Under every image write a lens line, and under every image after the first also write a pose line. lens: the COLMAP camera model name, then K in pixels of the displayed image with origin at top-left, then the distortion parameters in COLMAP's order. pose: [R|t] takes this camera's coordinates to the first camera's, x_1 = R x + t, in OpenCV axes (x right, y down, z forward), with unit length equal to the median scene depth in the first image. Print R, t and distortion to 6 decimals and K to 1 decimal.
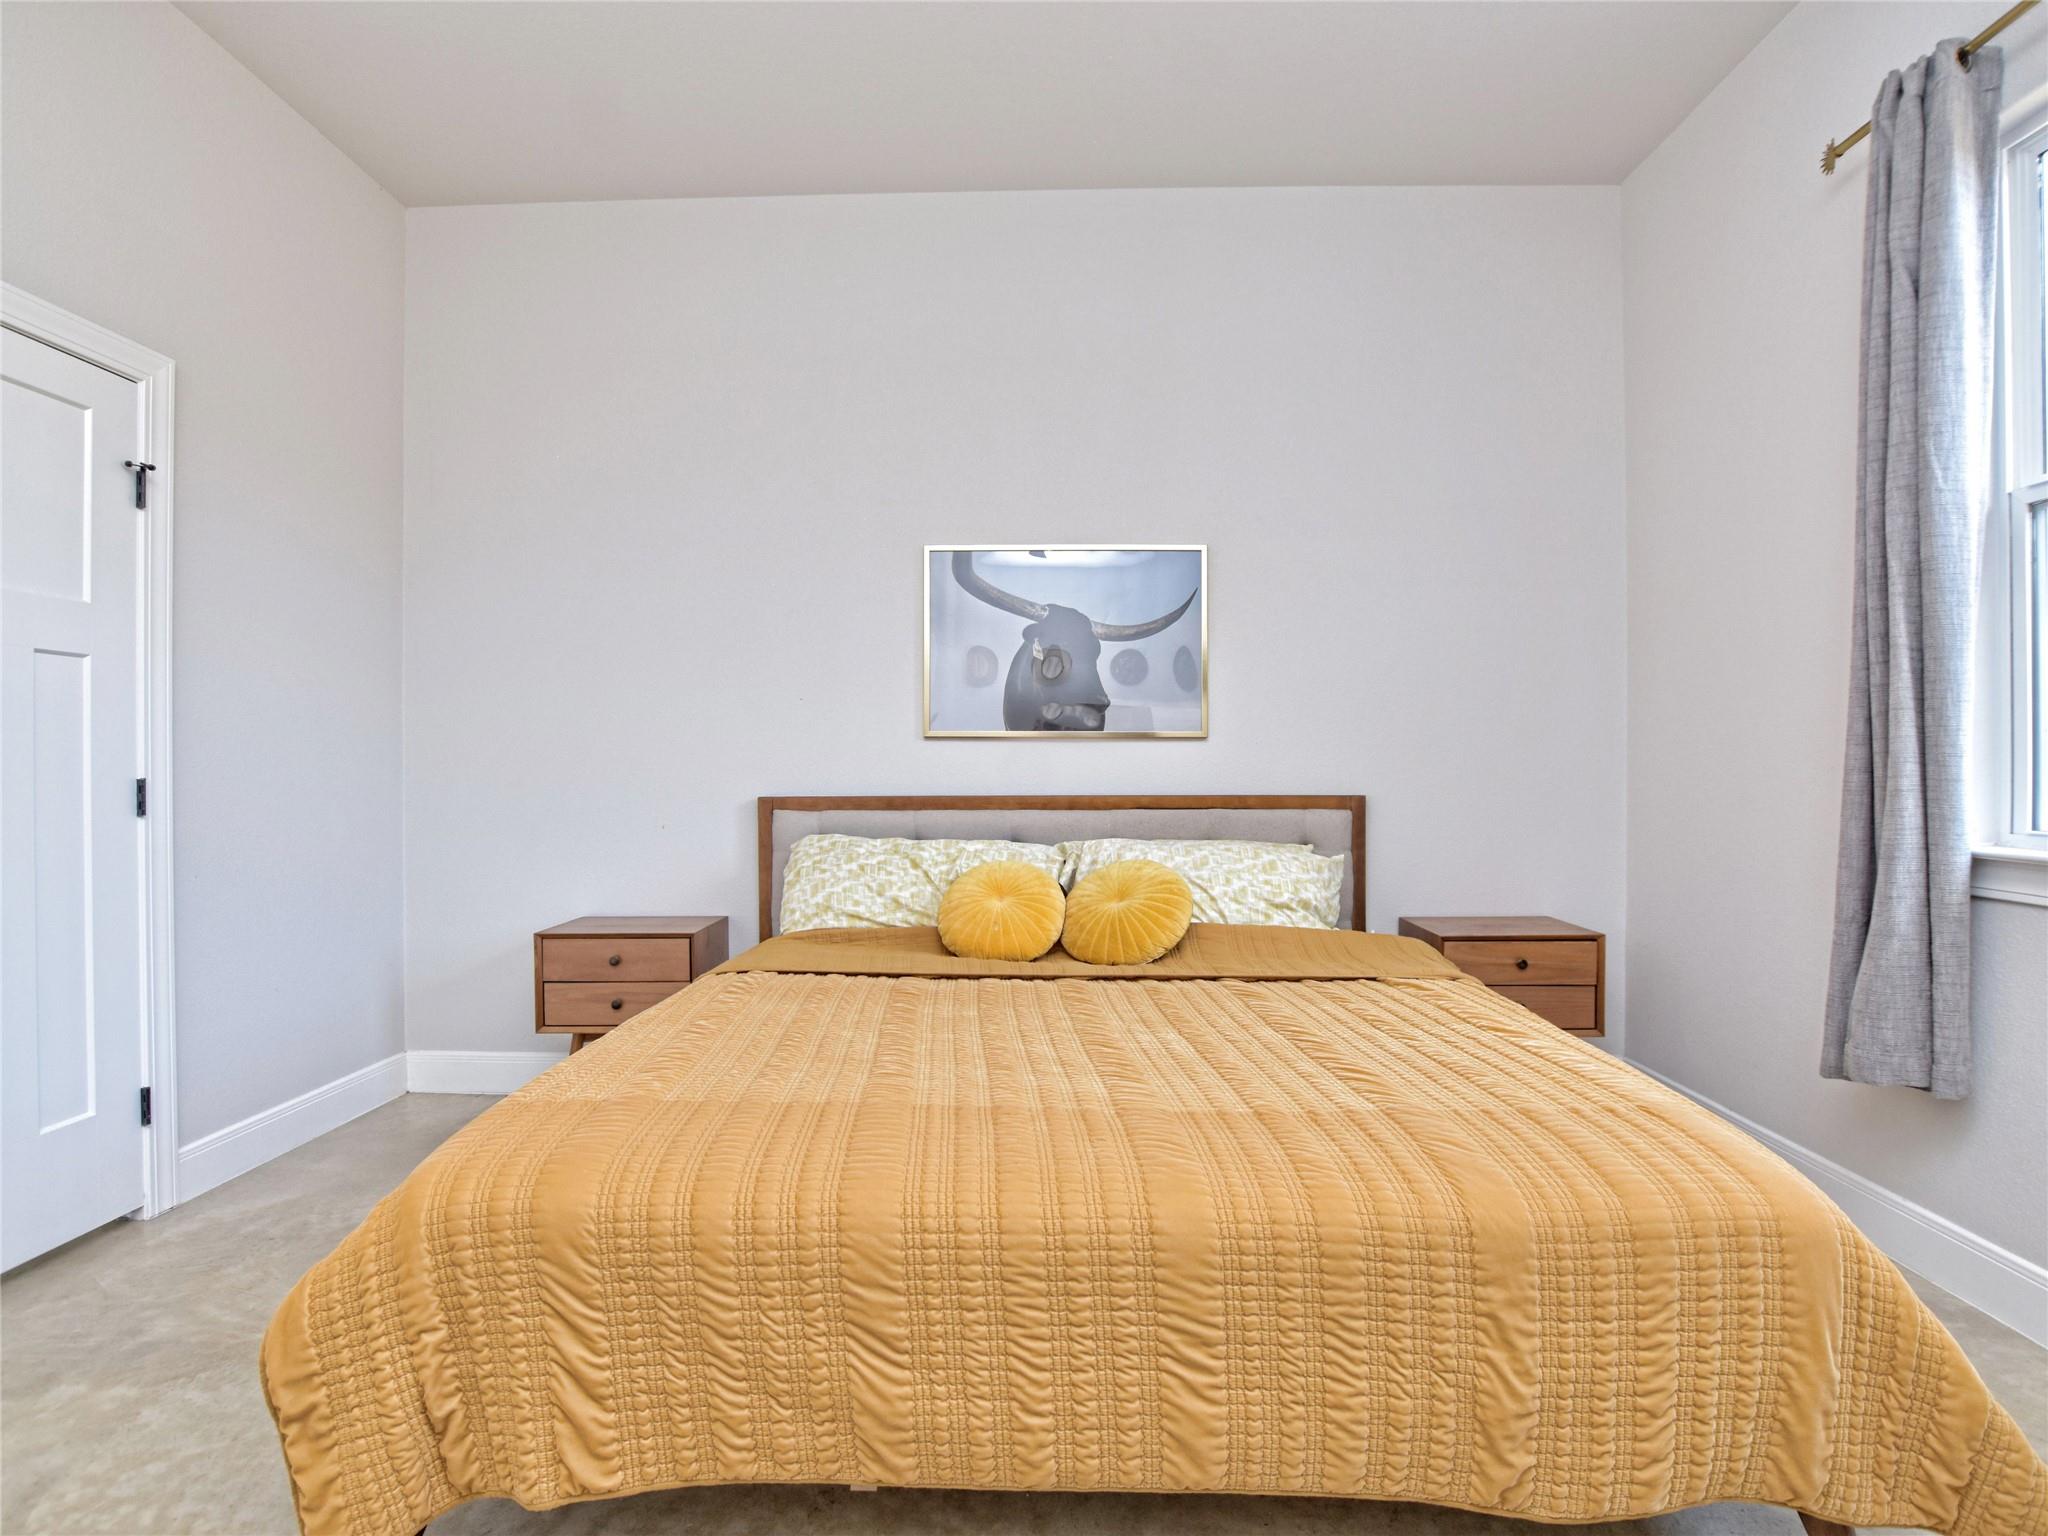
lens RADIAL K [[1019.8, 0, 1025.0], [0, 1019.8, 769.8], [0, 0, 1]] dist [-0.037191, 0.006162]
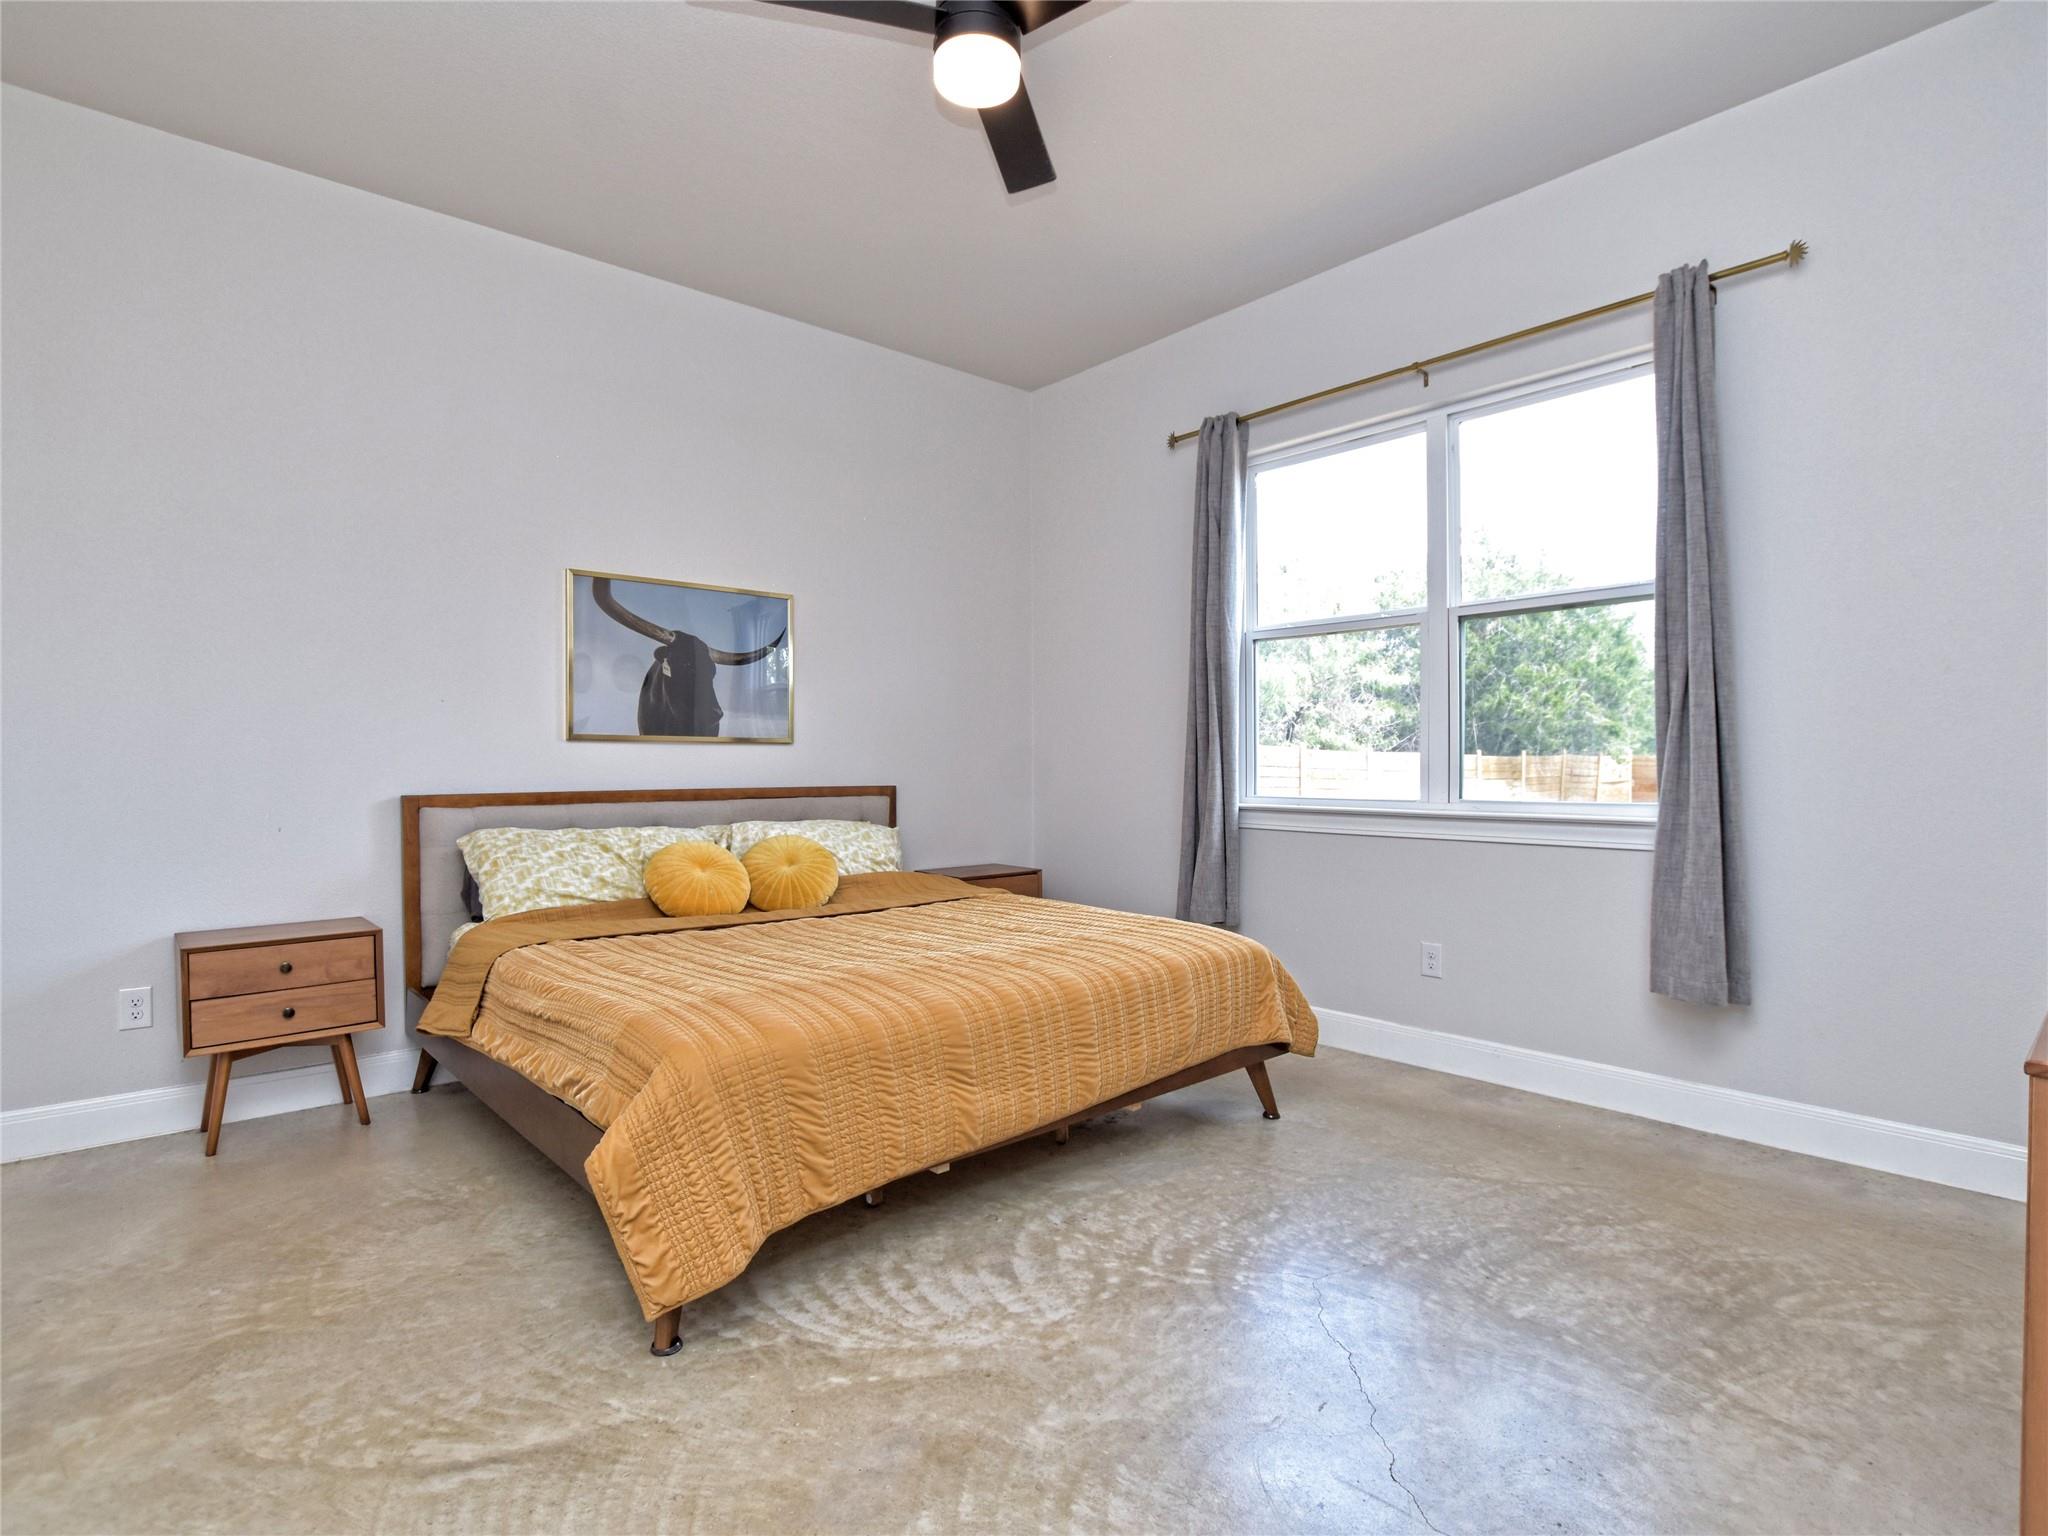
lens RADIAL K [[1019.8, 0, 1025.0], [0, 1019.8, 769.8], [0, 0, 1]] dist [-0.037191, 0.006162]
pose [[0.737324, -0.003933, 0.675528, -0.552590], [0.003727, 0.999992, 0.001754, 0.001808], [-0.675529, 0.001224, 0.737332, -0.186140]]
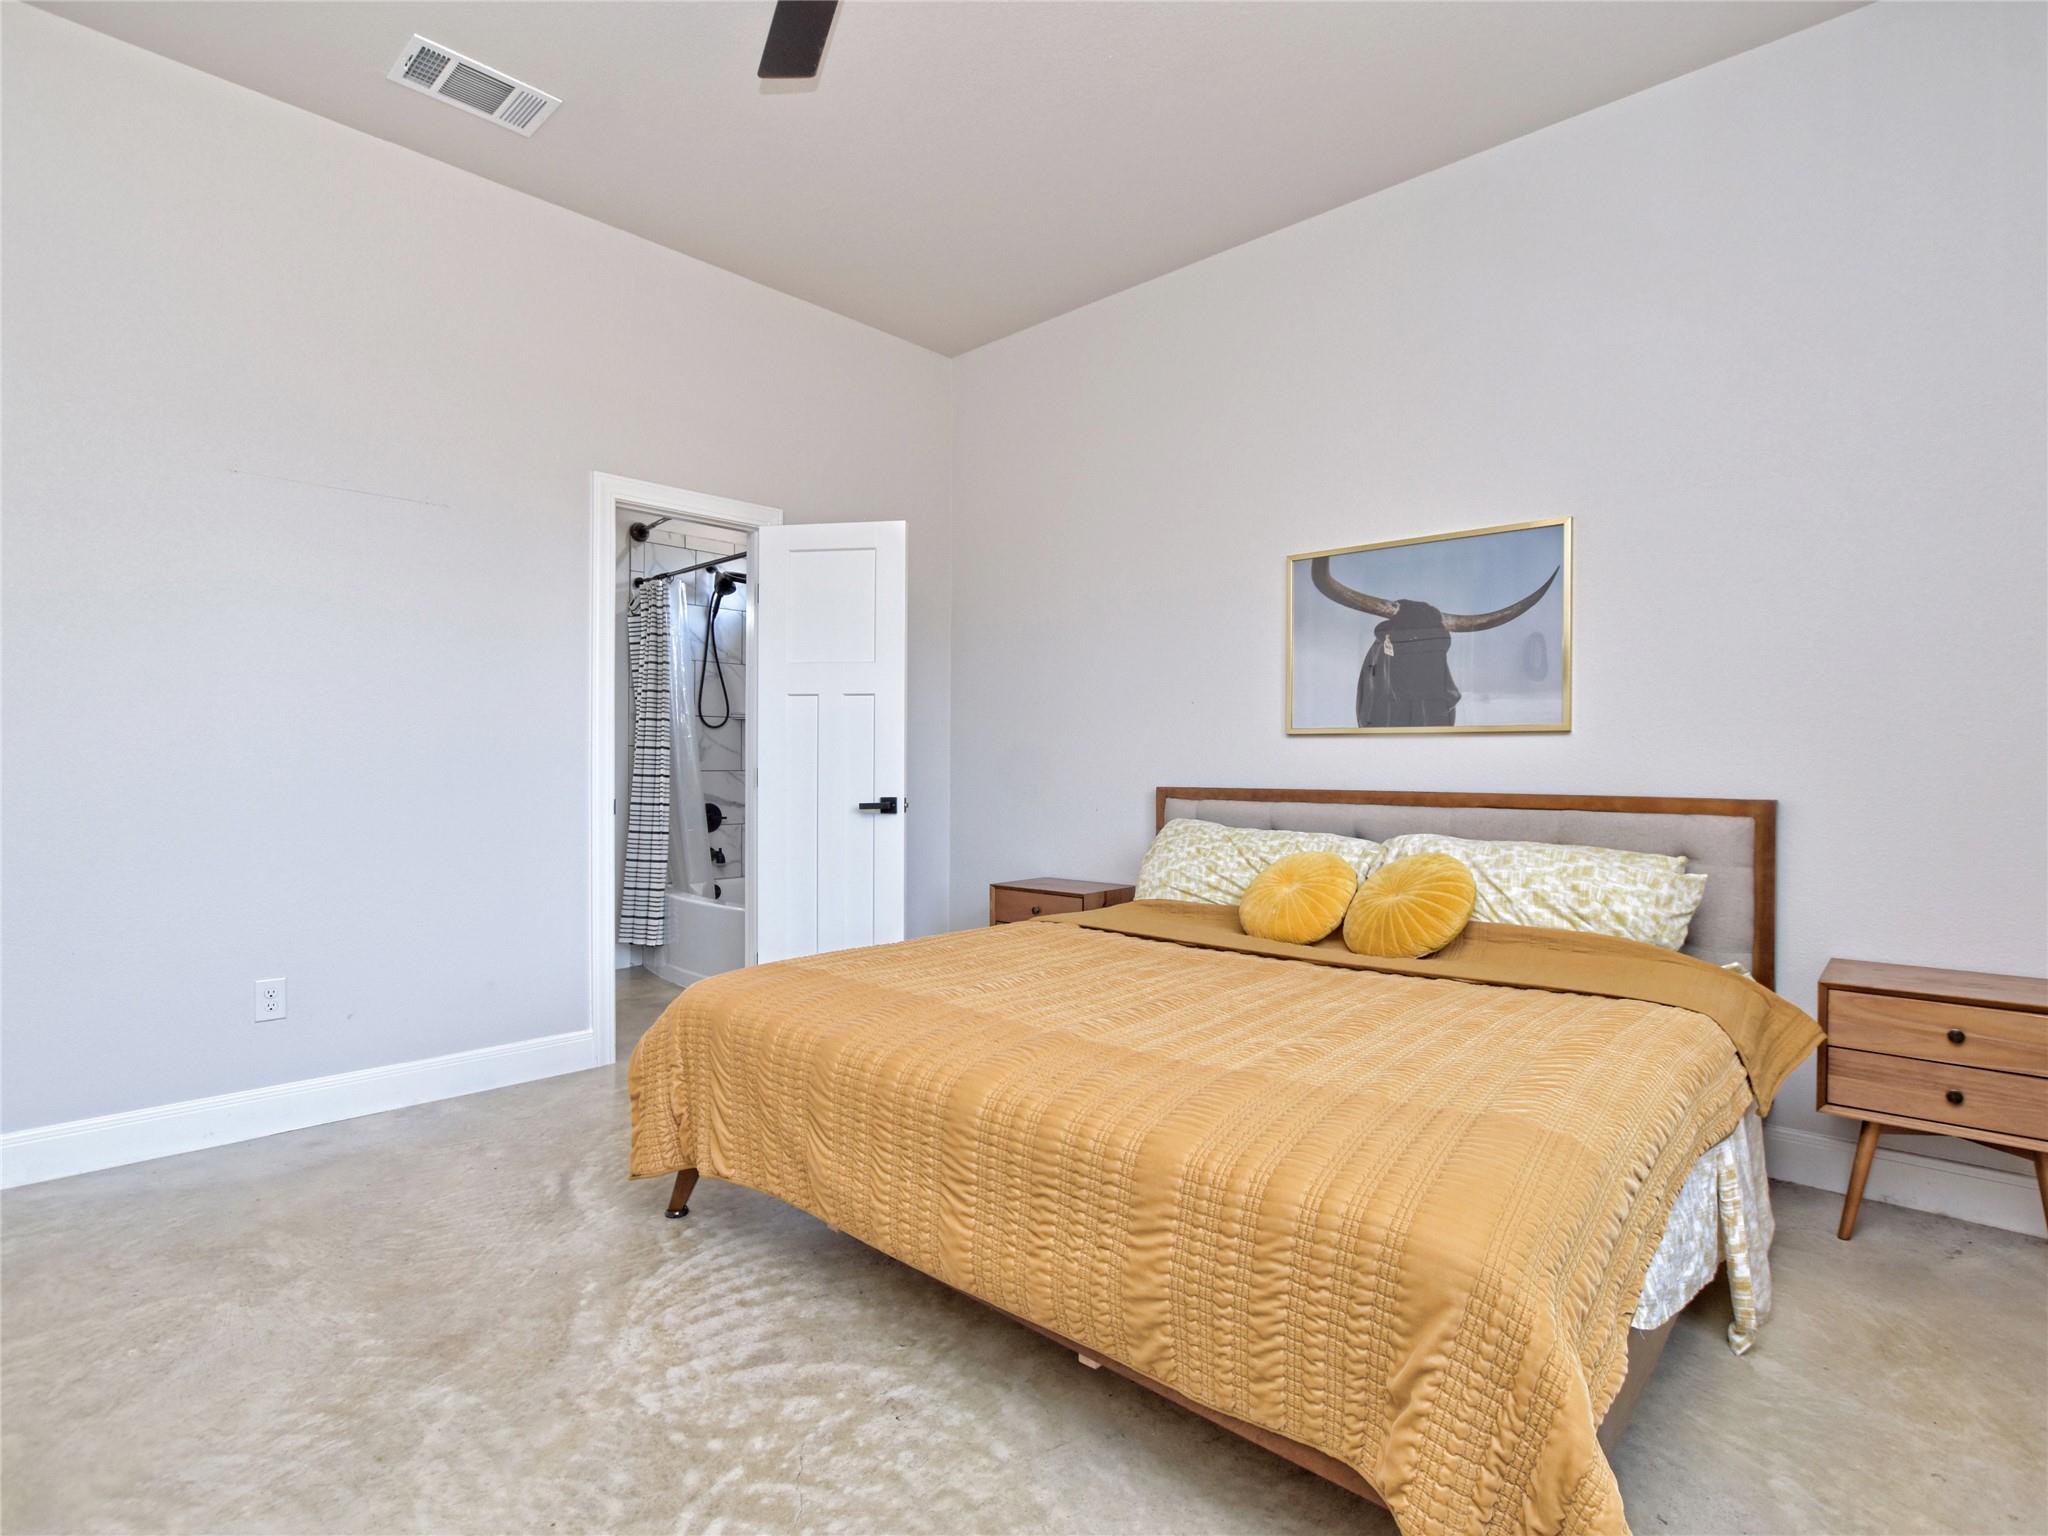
lens RADIAL K [[1019.8, 0, 1025.0], [0, 1019.8, 769.8], [0, 0, 1]] dist [-0.037191, 0.006162]
pose [[0.743164, 0.008234, -0.669059, 0.476730], [-0.006555, 0.999966, 0.005026, 0.001570], [0.669077, 0.000650, 0.743192, 0.018573]]
